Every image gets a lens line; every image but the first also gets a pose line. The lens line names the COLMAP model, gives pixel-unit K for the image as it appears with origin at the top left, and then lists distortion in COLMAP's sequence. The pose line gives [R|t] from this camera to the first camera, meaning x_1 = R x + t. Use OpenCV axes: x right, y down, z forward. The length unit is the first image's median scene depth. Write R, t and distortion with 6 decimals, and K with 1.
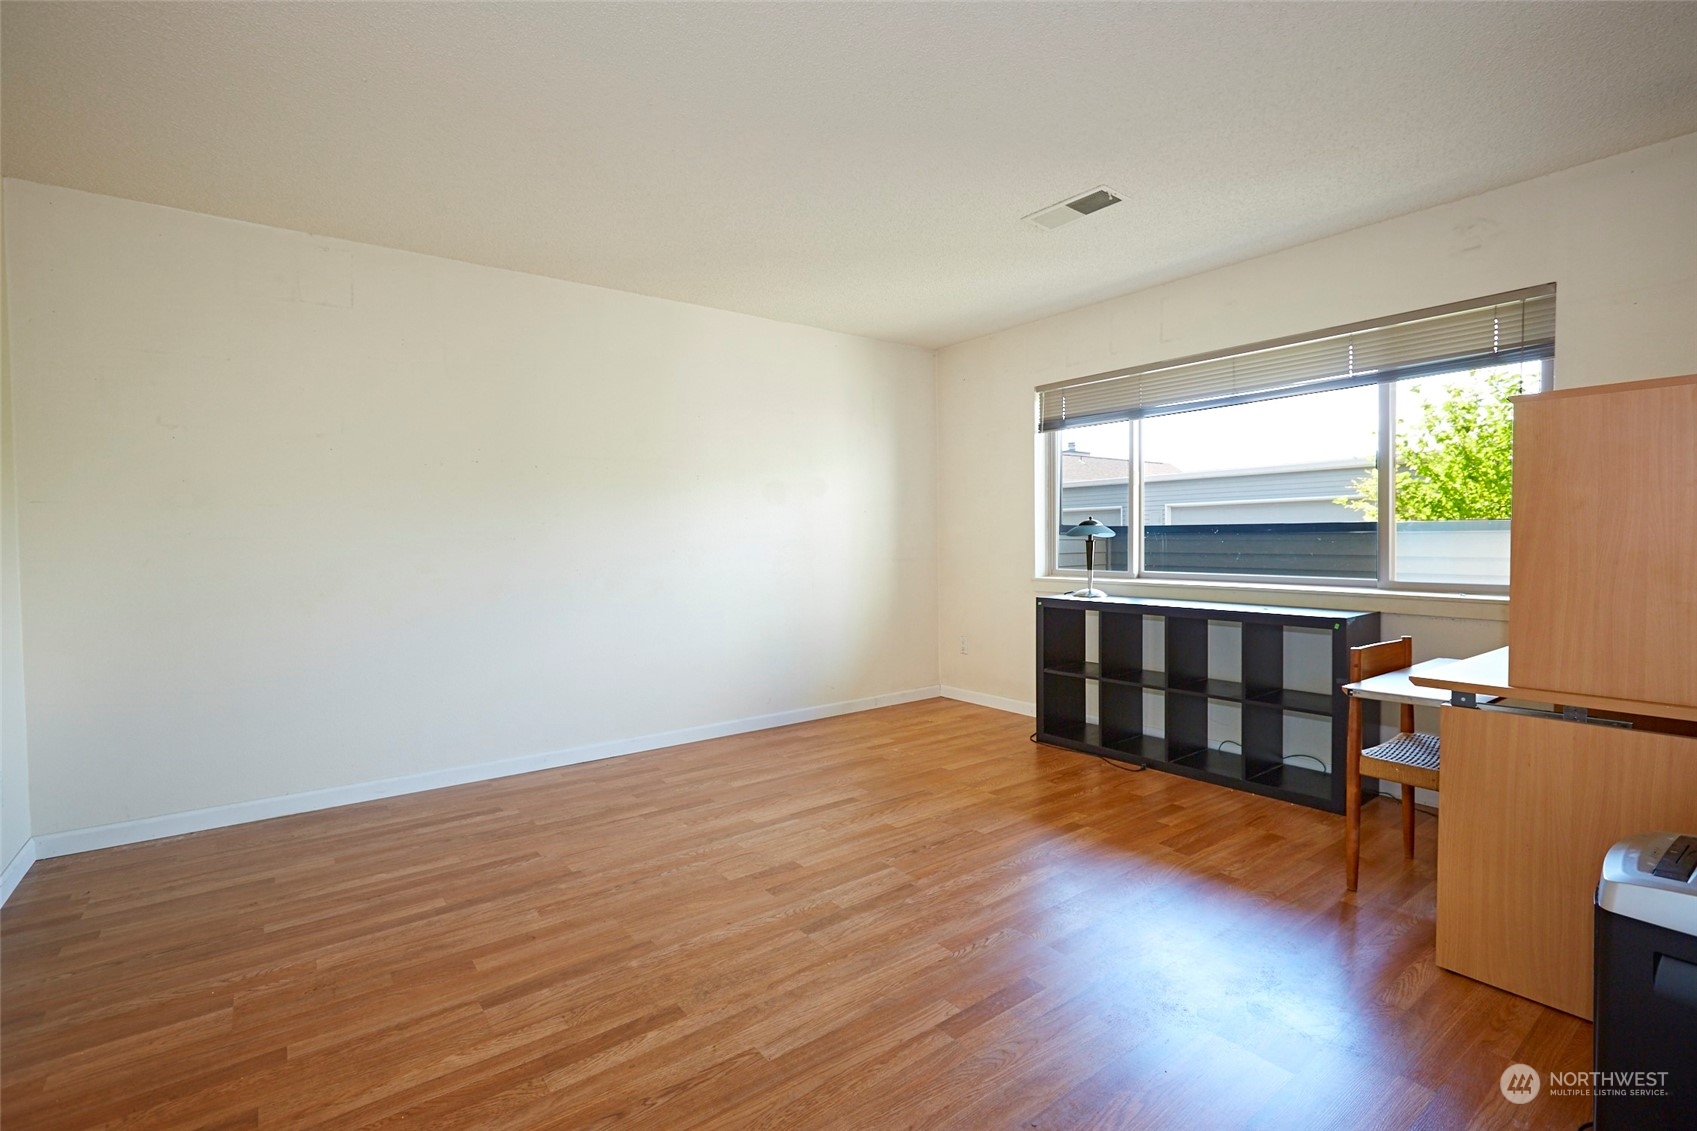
lens RADIAL K [[774.5, 0, 848.5], [0, 774.5, 561.9], [0, 0, 1]] dist [-0.001560, -0.000767]
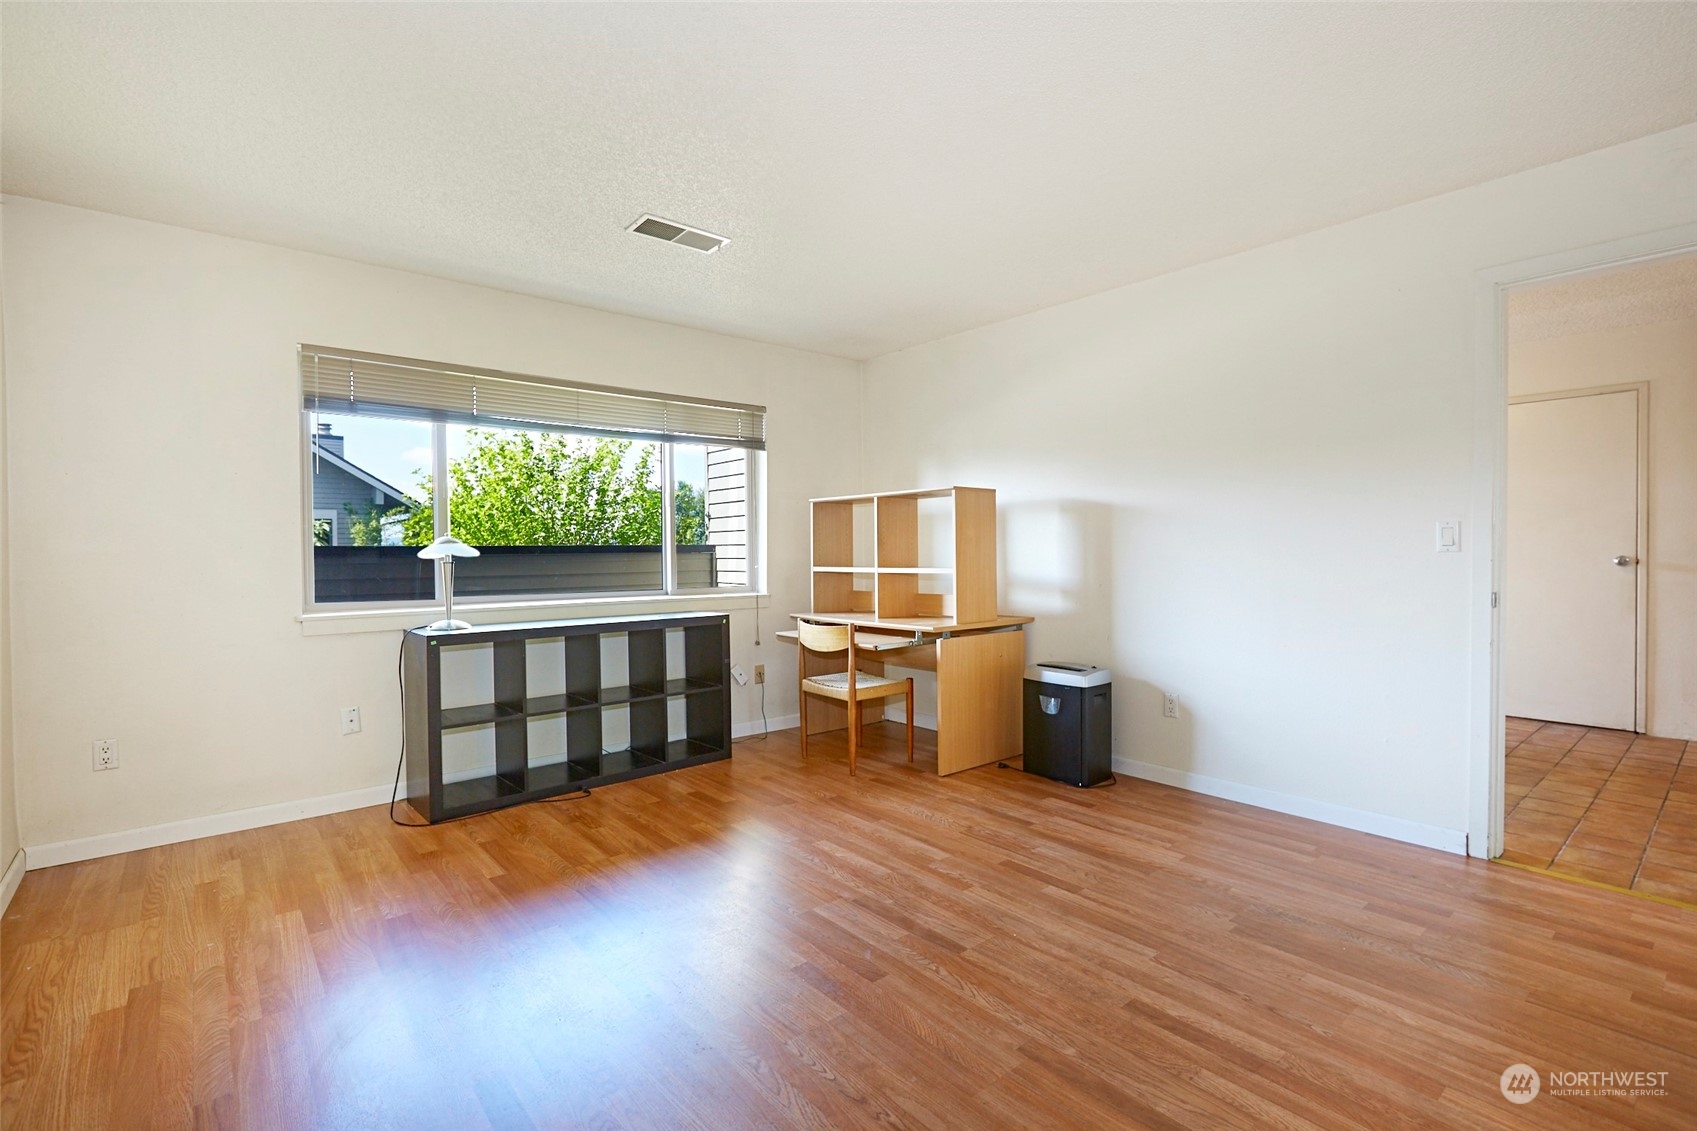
lens RADIAL K [[768.2, 0, 848.5], [0, 768.2, 565.5], [0, 0, 1]] dist [0.001555, -0.000131]
pose [[-0.051216, -0.008124, 0.998655, -0.702672], [0.037903, 0.999231, 0.010072, -0.021074], [-0.997968, 0.038368, -0.050869, 0.804165]]
